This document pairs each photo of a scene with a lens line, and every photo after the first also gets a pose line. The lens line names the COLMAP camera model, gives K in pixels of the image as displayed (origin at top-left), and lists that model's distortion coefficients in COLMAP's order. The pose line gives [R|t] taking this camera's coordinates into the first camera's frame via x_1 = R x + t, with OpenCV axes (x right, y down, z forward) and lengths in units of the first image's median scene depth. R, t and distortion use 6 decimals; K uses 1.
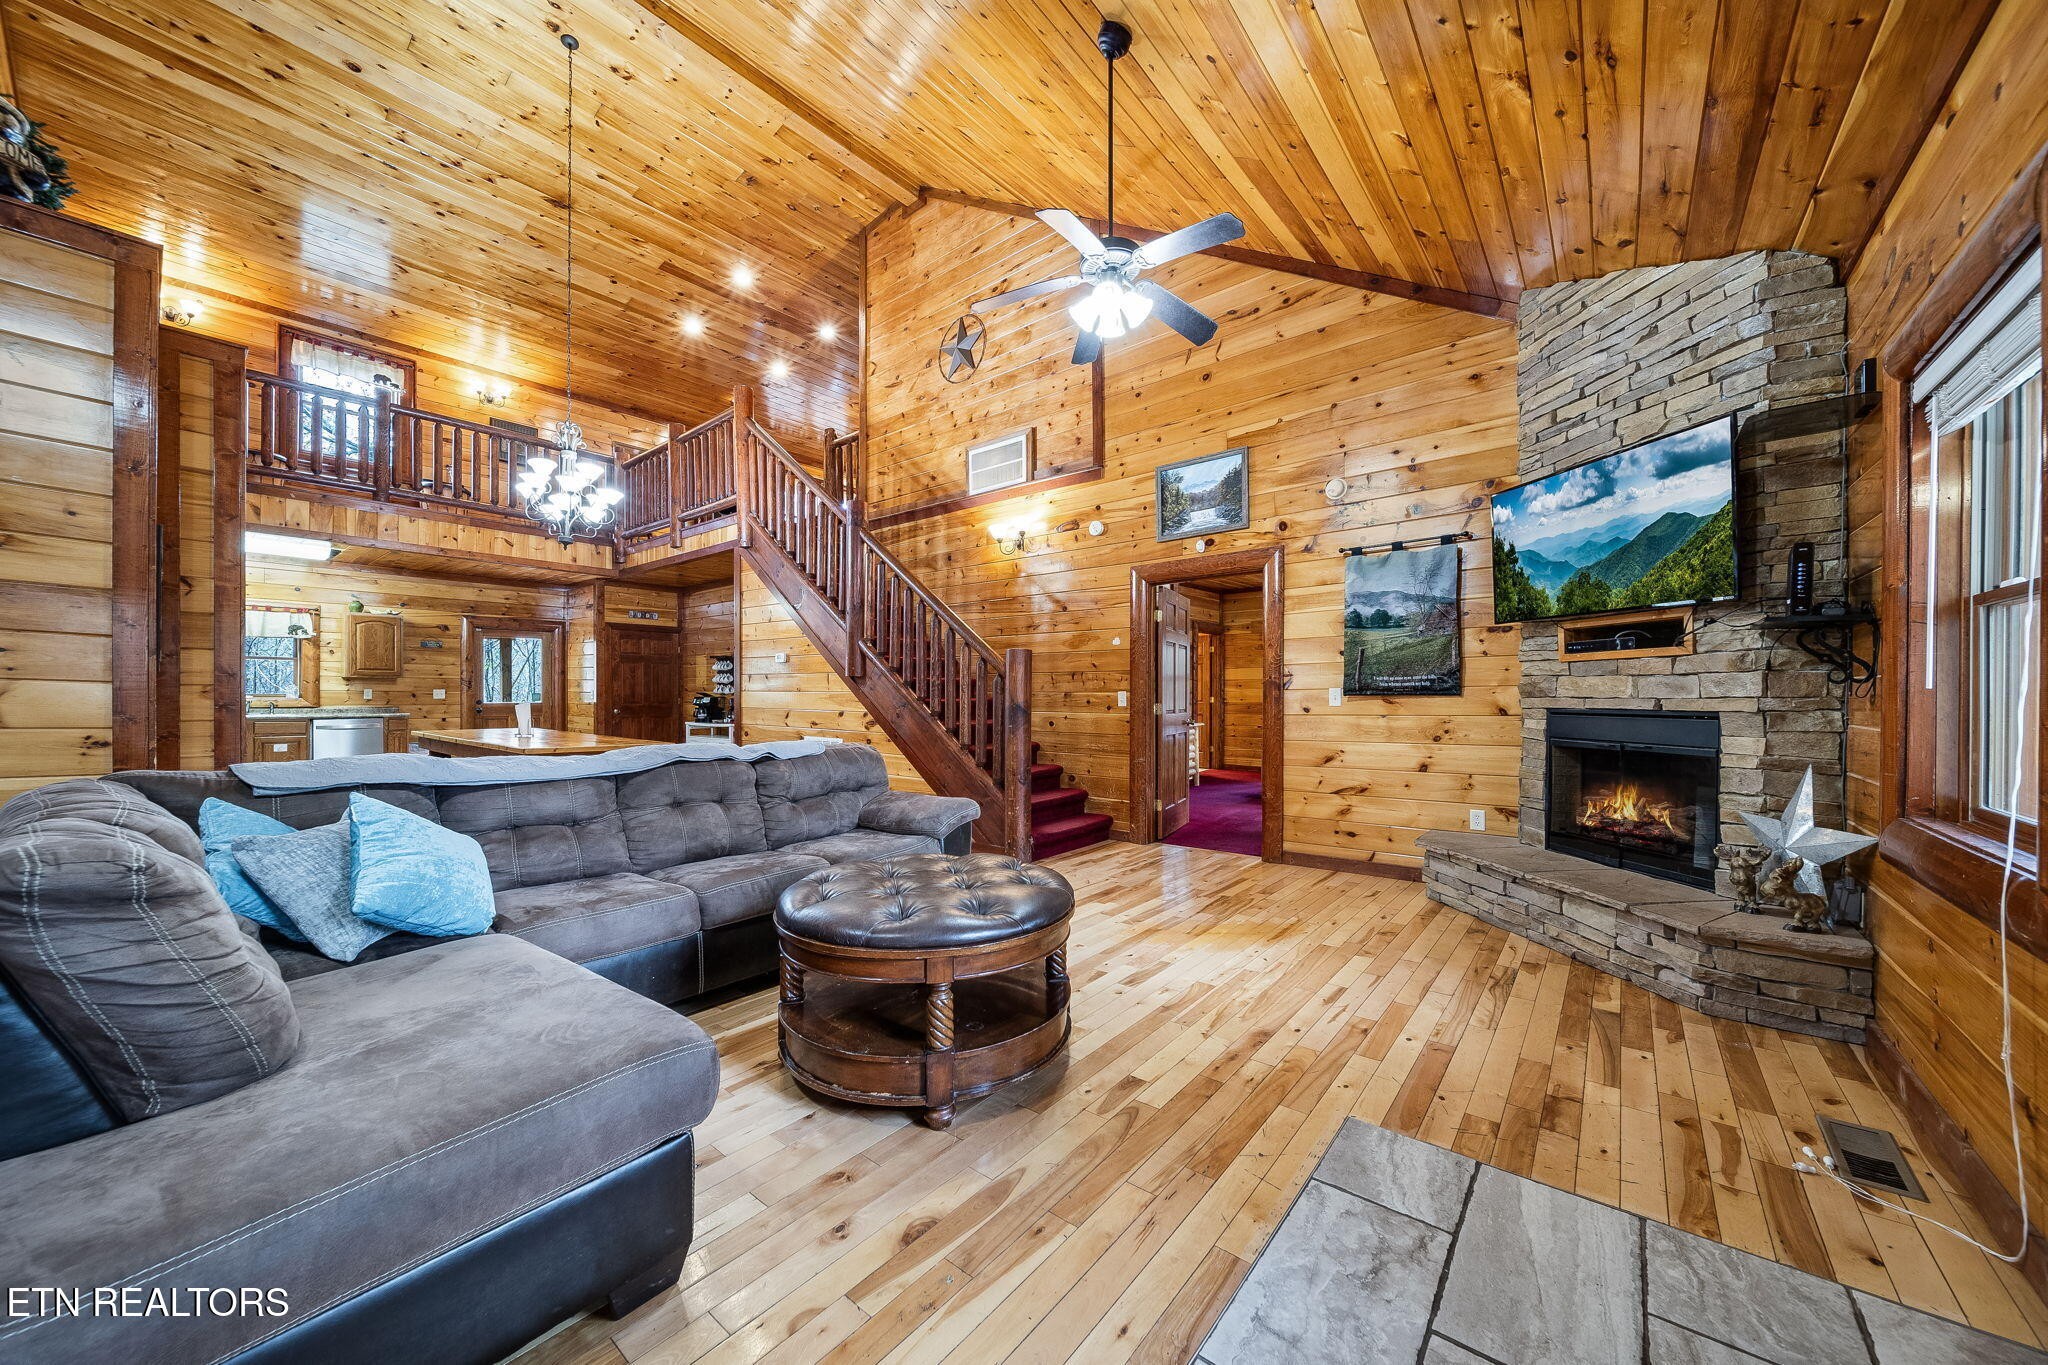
lens RADIAL K [[722.9, 0, 1035.5], [0, 722.9, 687.5], [0, 0, 1]] dist [-0.002047, 0.000176]
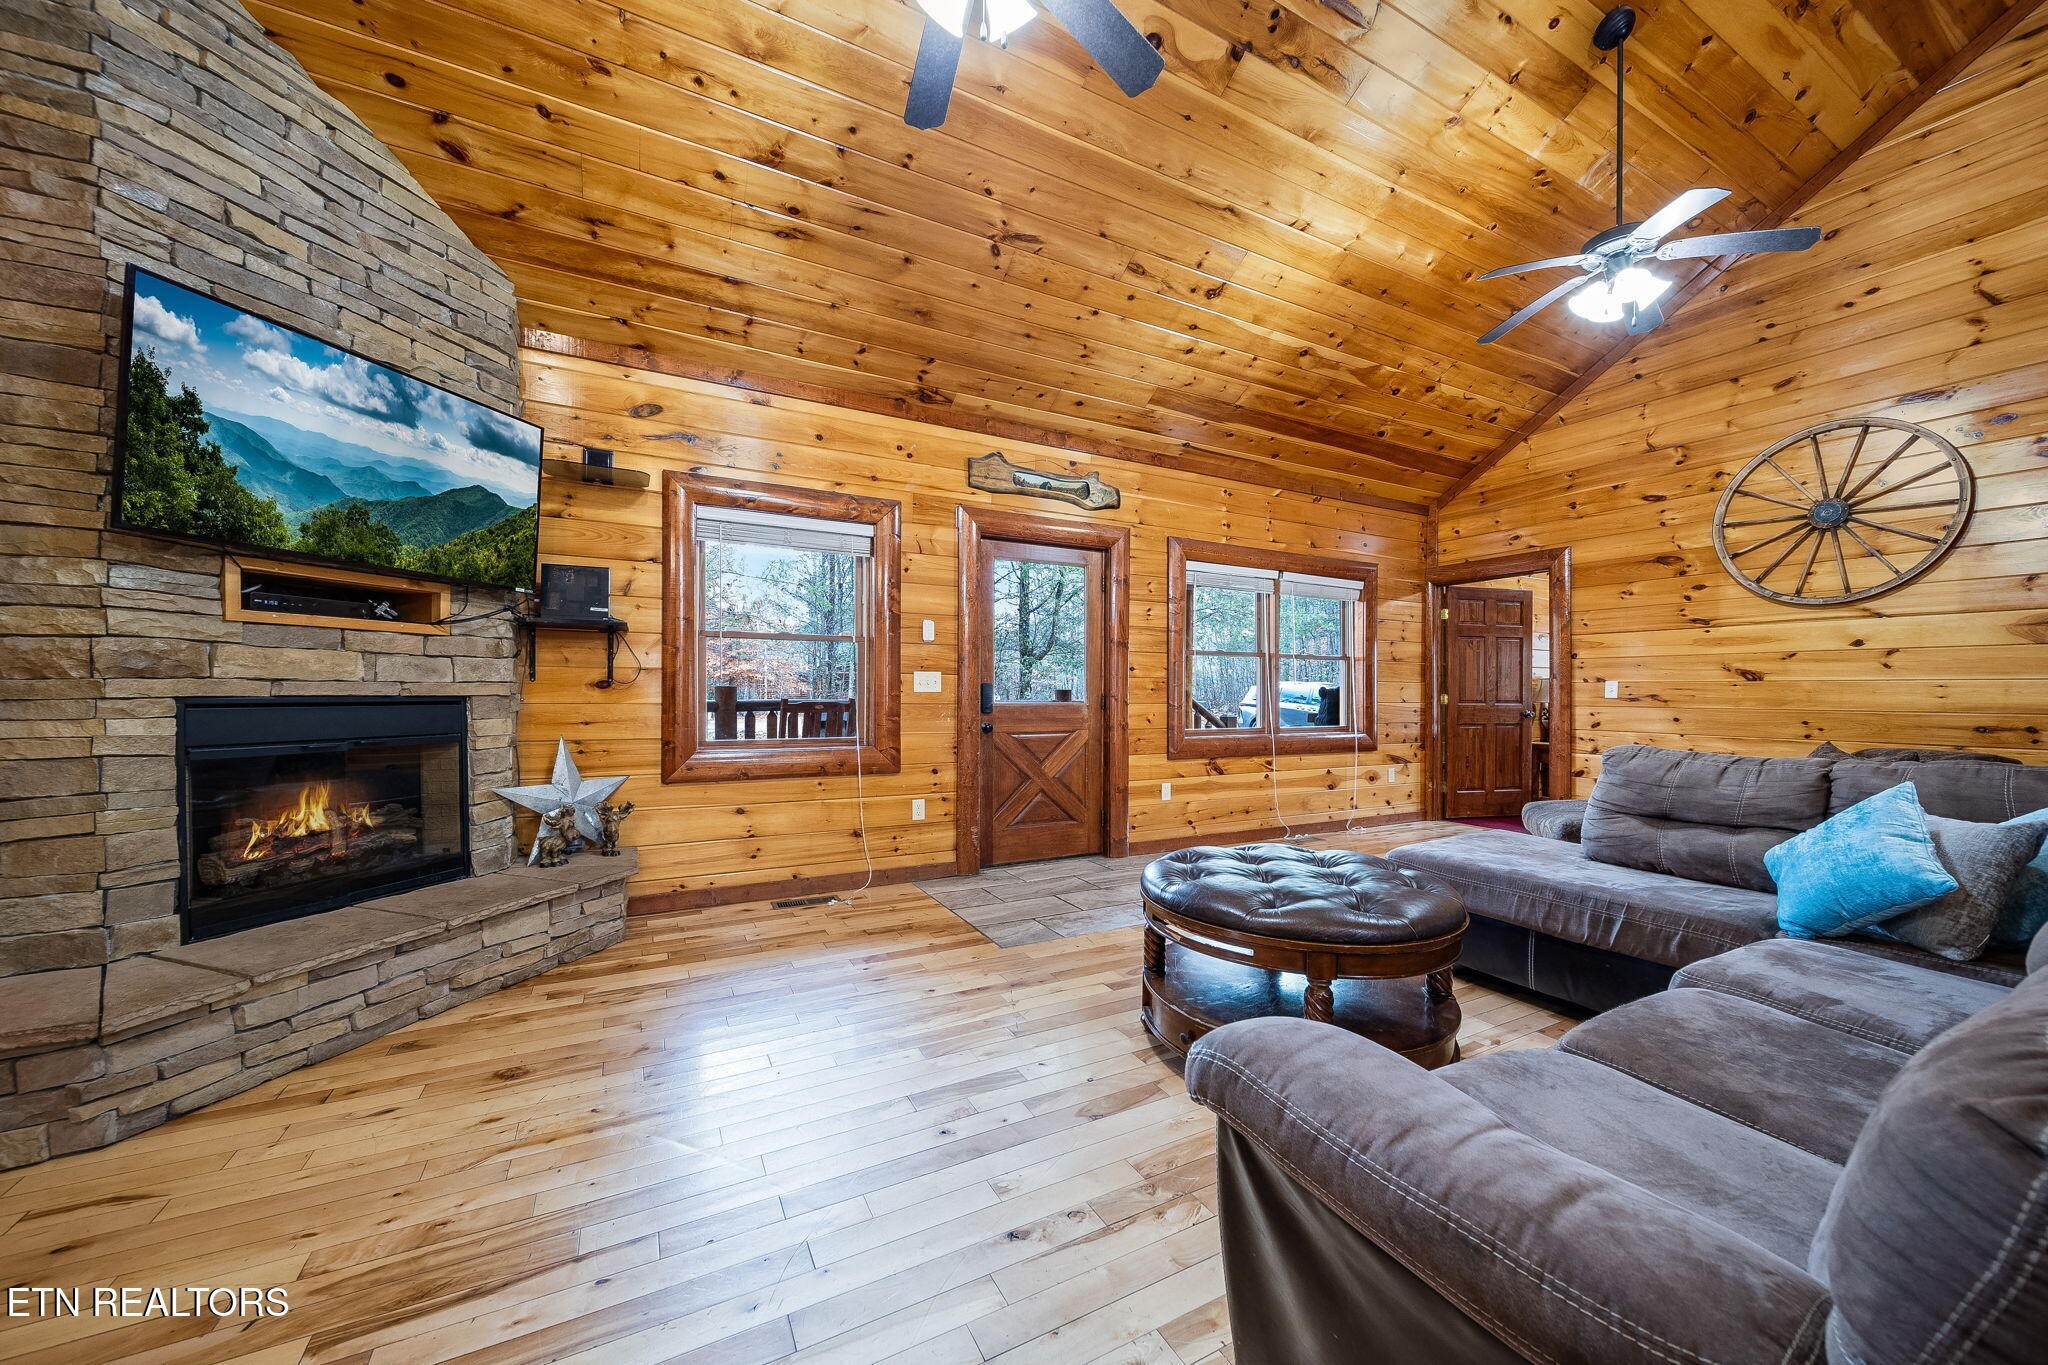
lens RADIAL K [[722.9, 0, 1029.7], [0, 722.9, 712.0], [0, 0, 1]] dist [-0.002047, 0.000176]
pose [[-0.916437, -0.007396, 0.400112, -0.152172], [-0.001752, 0.999894, 0.014468, 0.036366], [-0.400176, 0.012558, -0.916352, 1.474607]]
